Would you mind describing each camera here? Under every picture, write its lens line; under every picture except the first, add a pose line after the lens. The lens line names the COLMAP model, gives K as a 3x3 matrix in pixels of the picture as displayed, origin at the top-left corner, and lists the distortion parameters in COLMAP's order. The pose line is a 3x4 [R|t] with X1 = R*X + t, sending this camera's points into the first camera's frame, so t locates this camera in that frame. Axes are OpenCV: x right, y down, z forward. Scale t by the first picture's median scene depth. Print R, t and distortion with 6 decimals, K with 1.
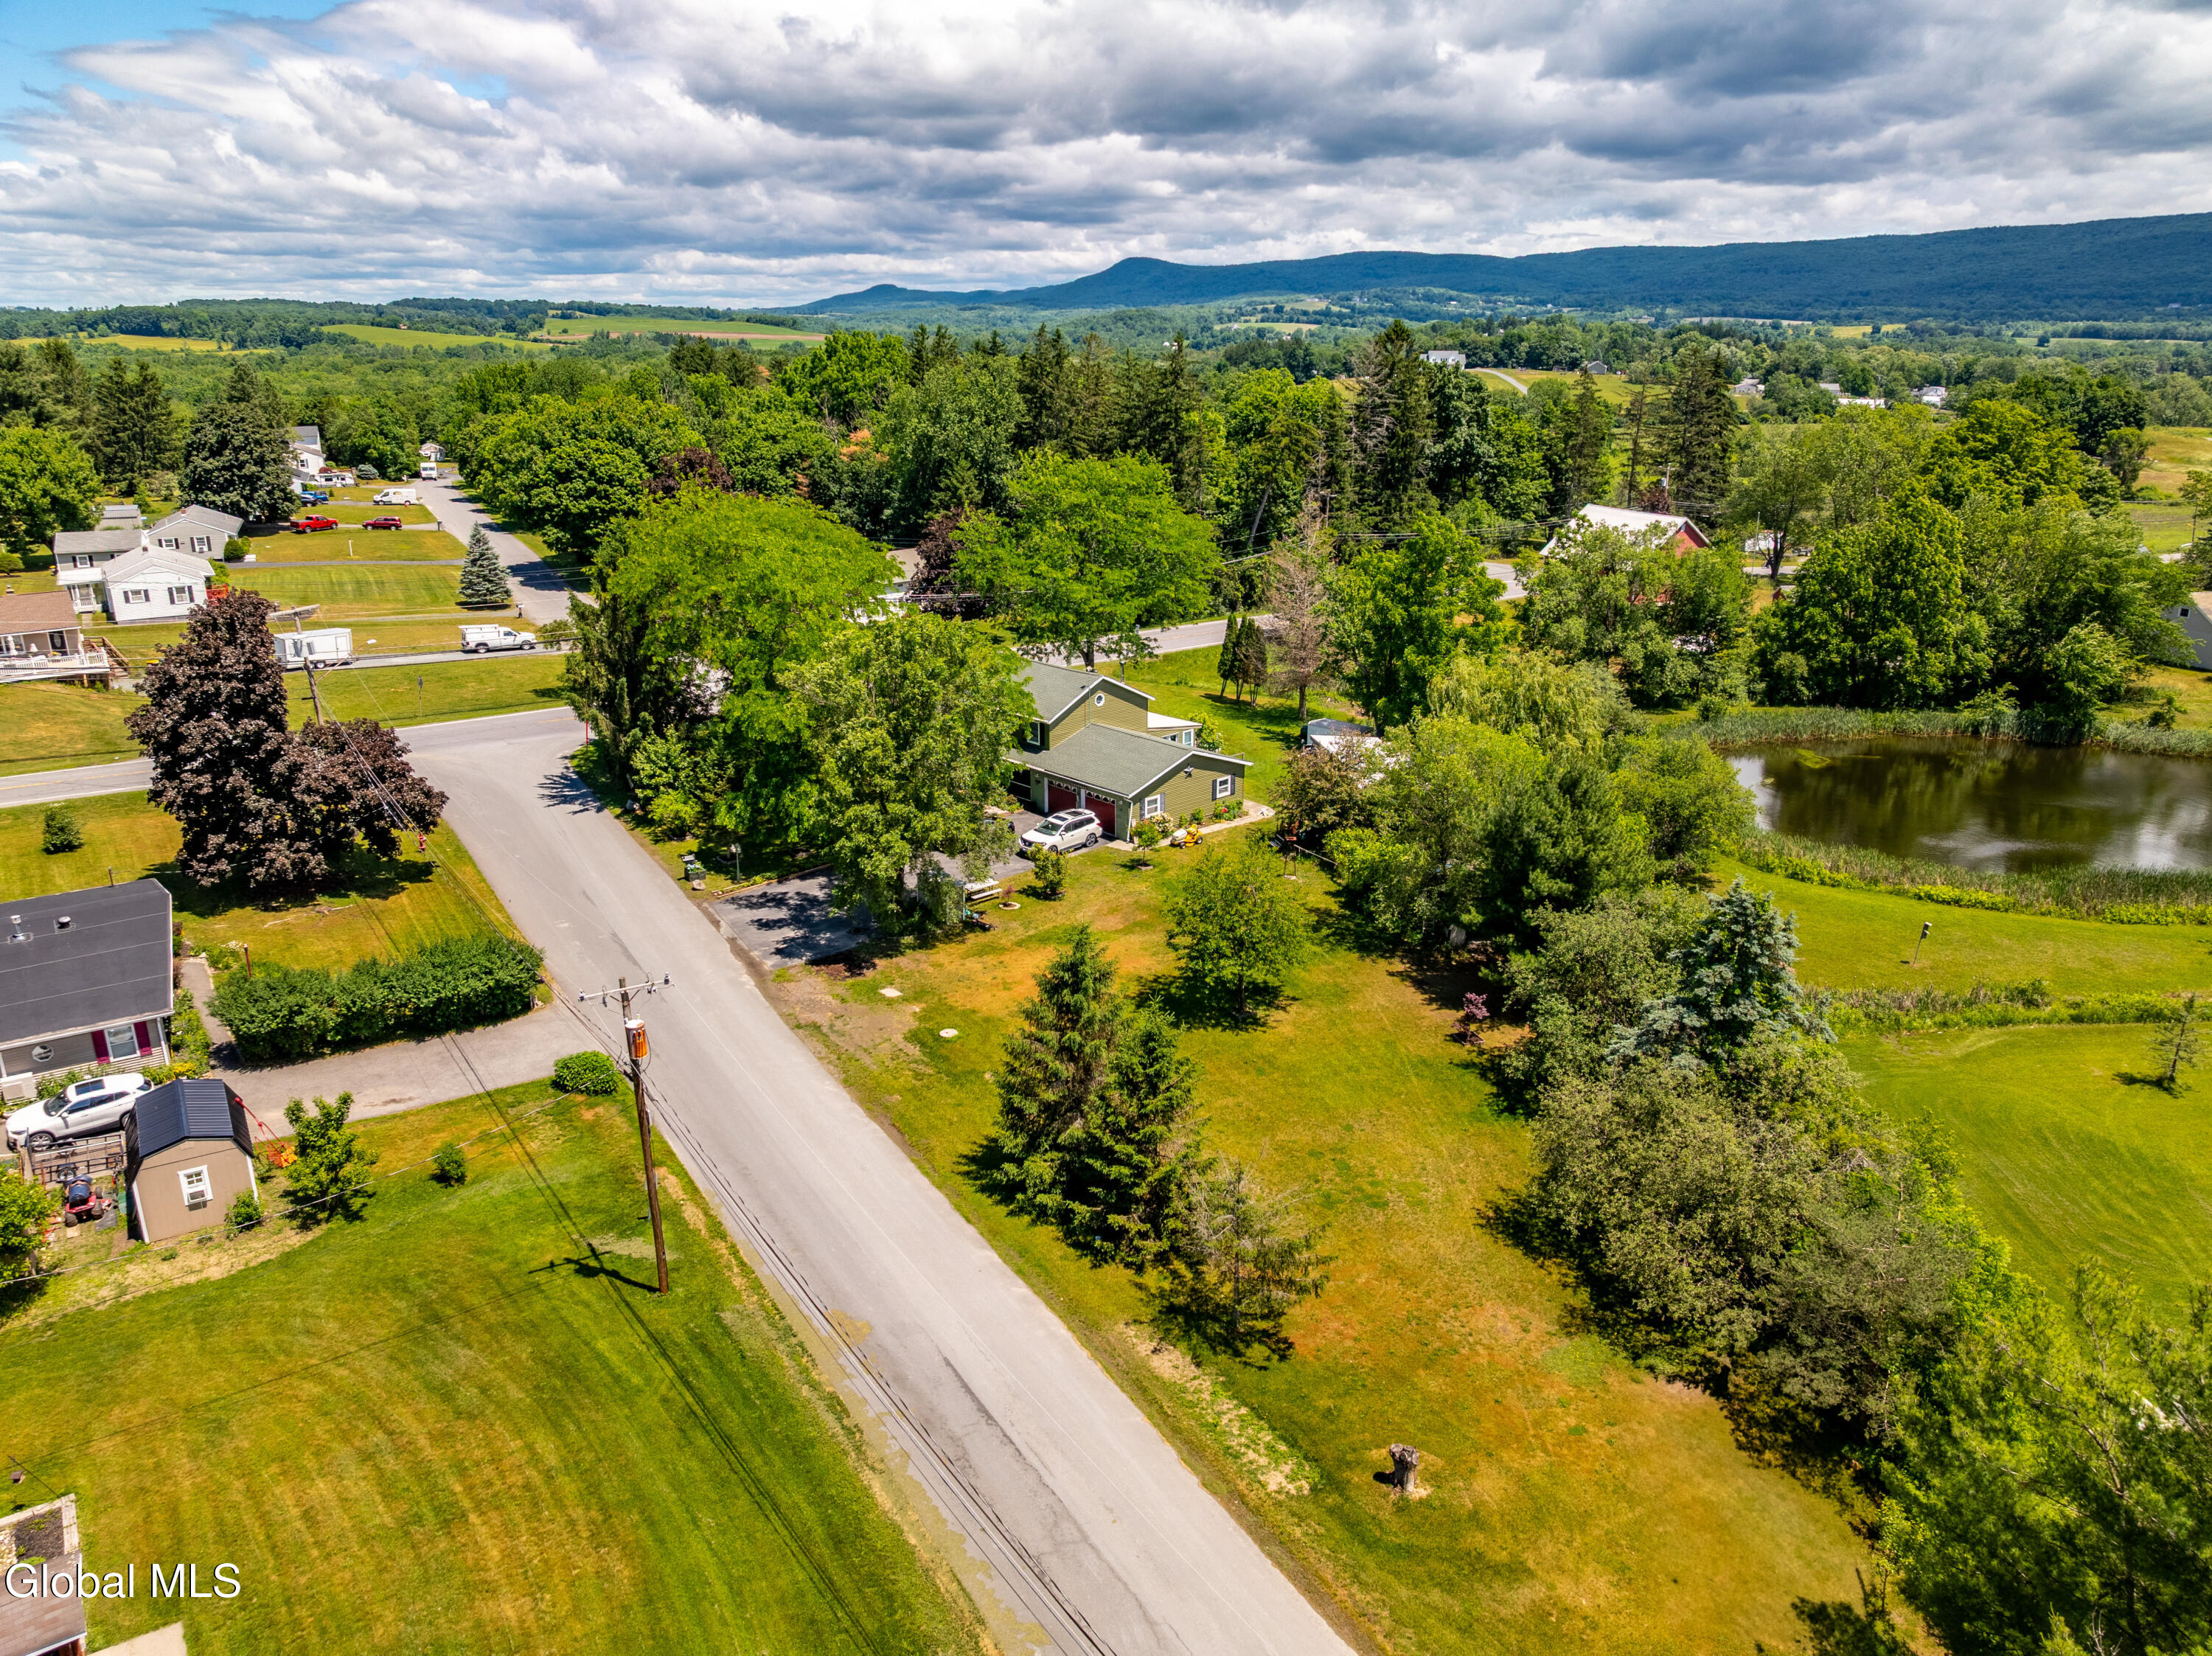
lens RADIAL K [[1574.6, 0, 1098.3], [0, 1574.6, 830.4], [0, 0, 1]] dist [-0.033275, 0.008057]
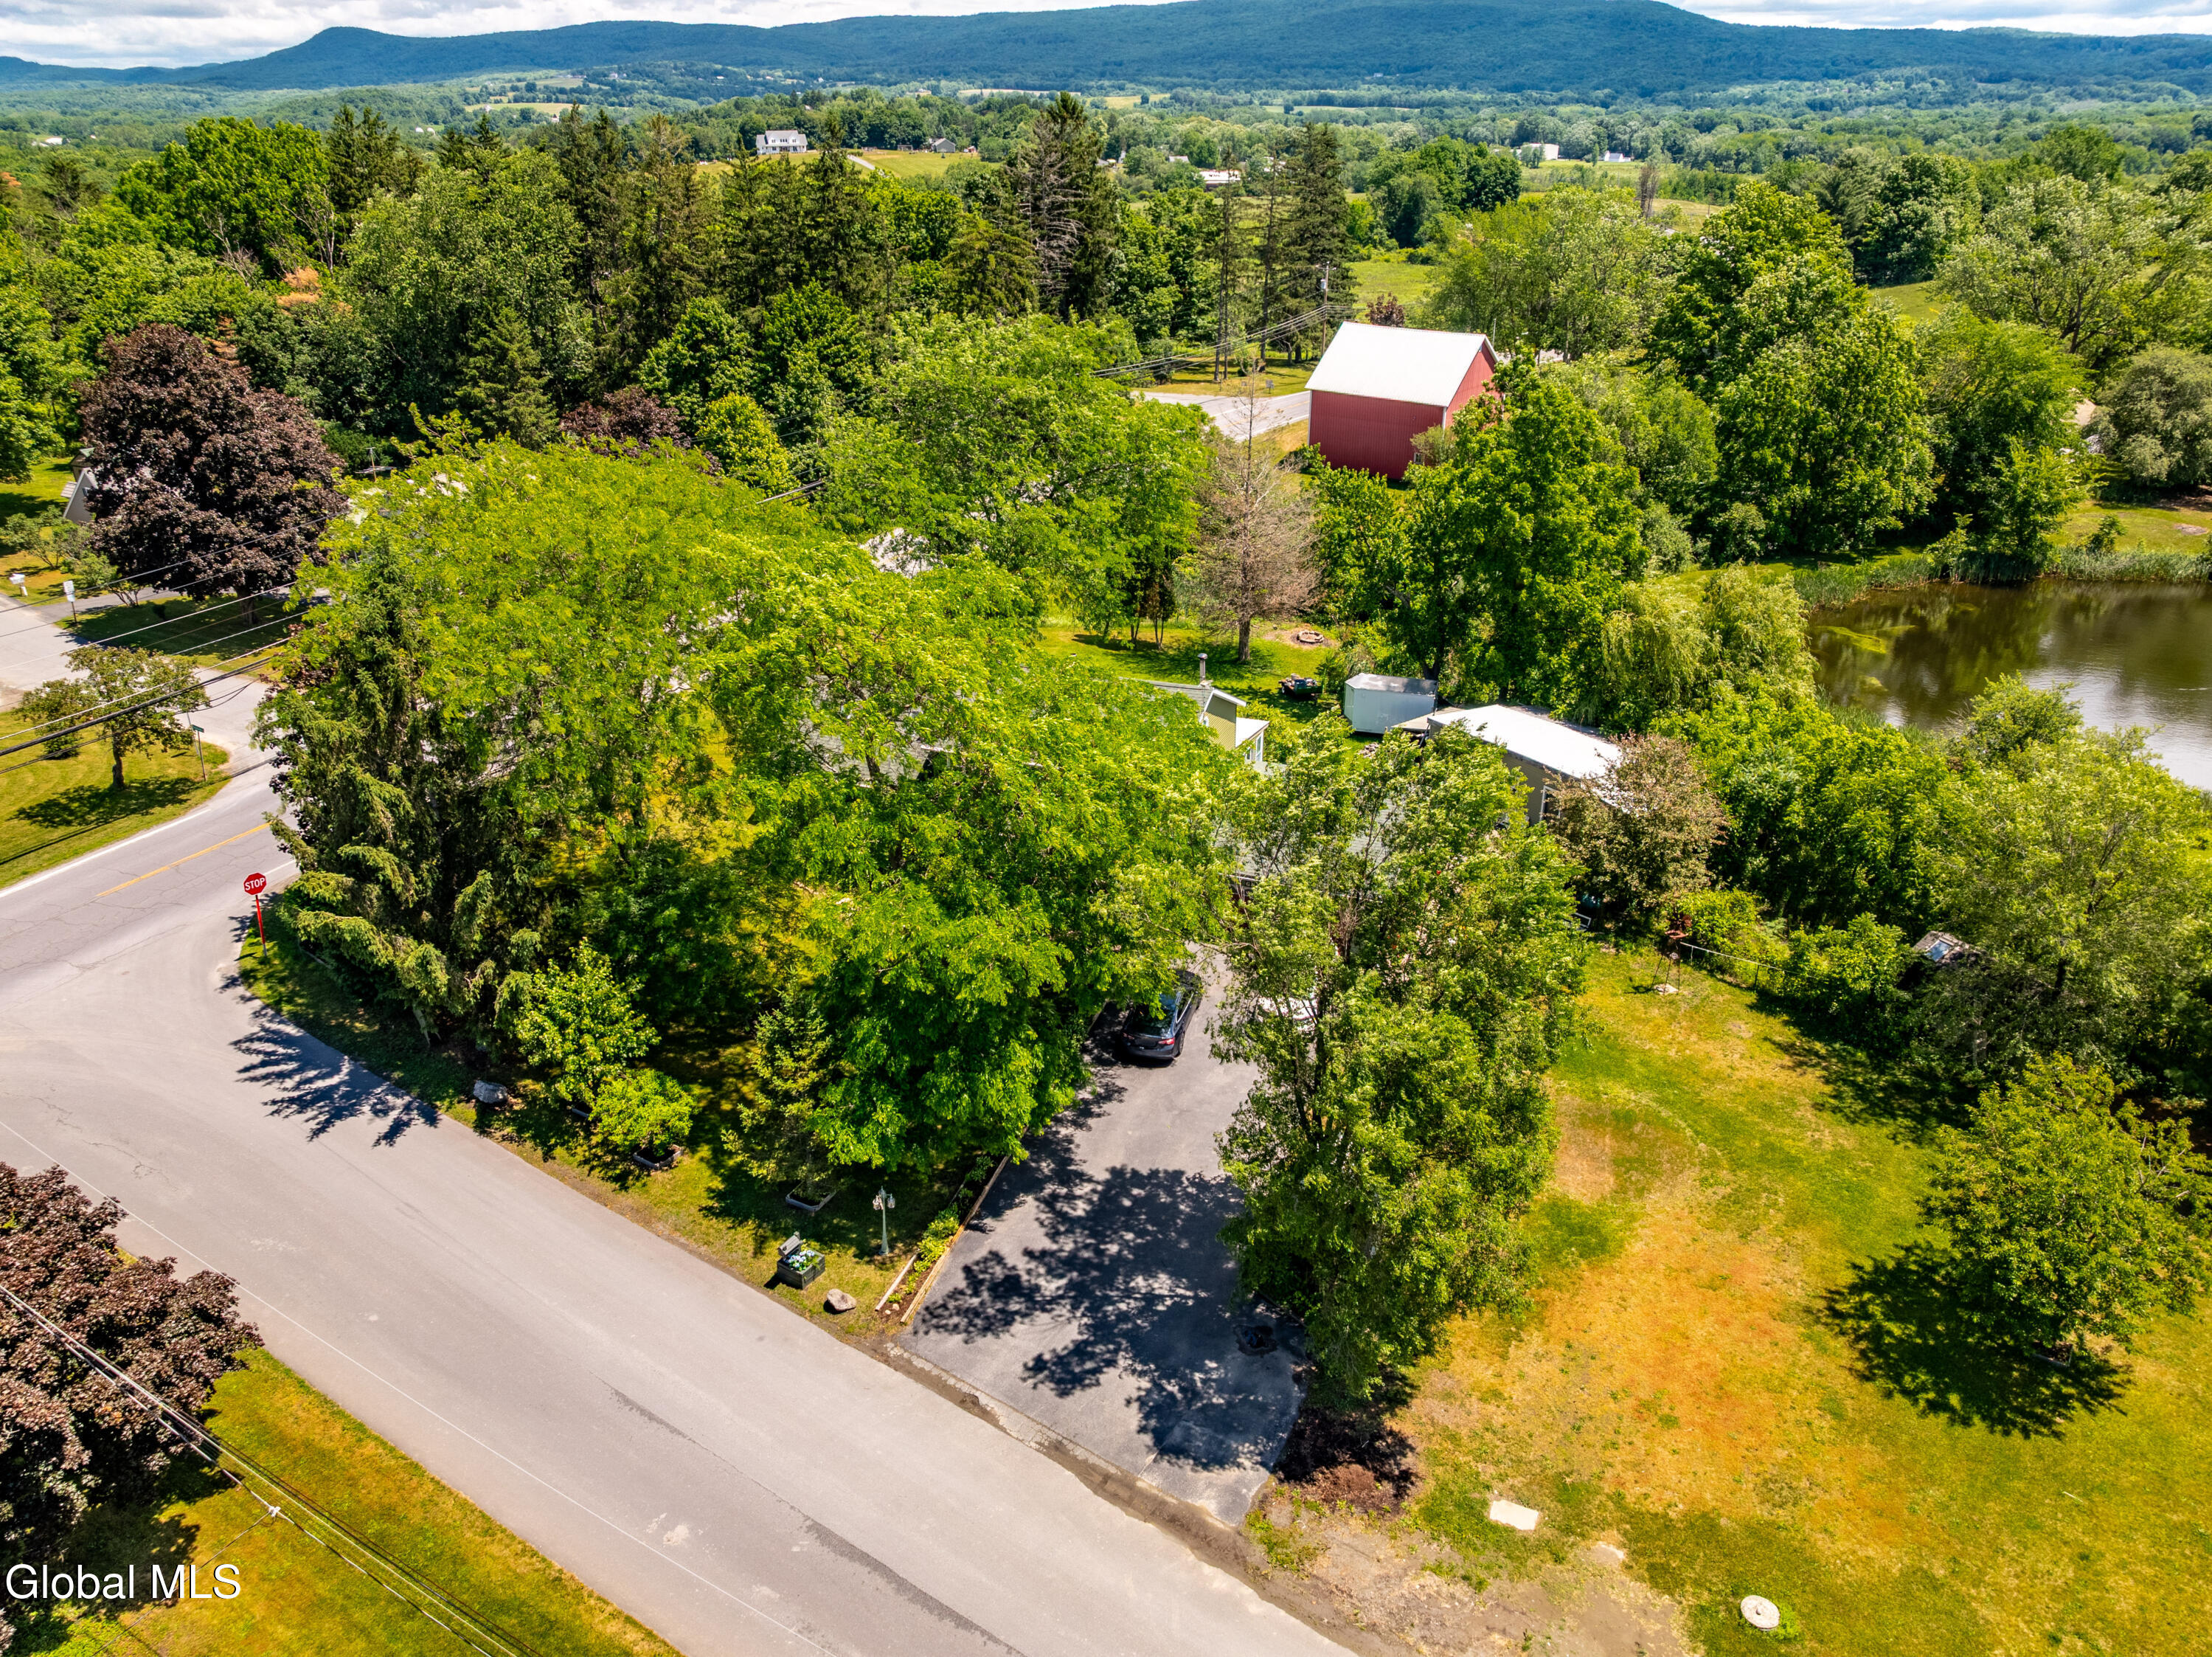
lens RADIAL K [[1574.8, 0, 1117.9], [0, 1574.8, 826.4], [0, 0, 1]] dist [-0.033275, 0.008057]
pose [[0.903291, -0.184265, 0.387442, -0.221161], [0.135489, 0.979374, 0.149900, -0.112185], [-0.407072, -0.082909, 0.909625, 0.346123]]
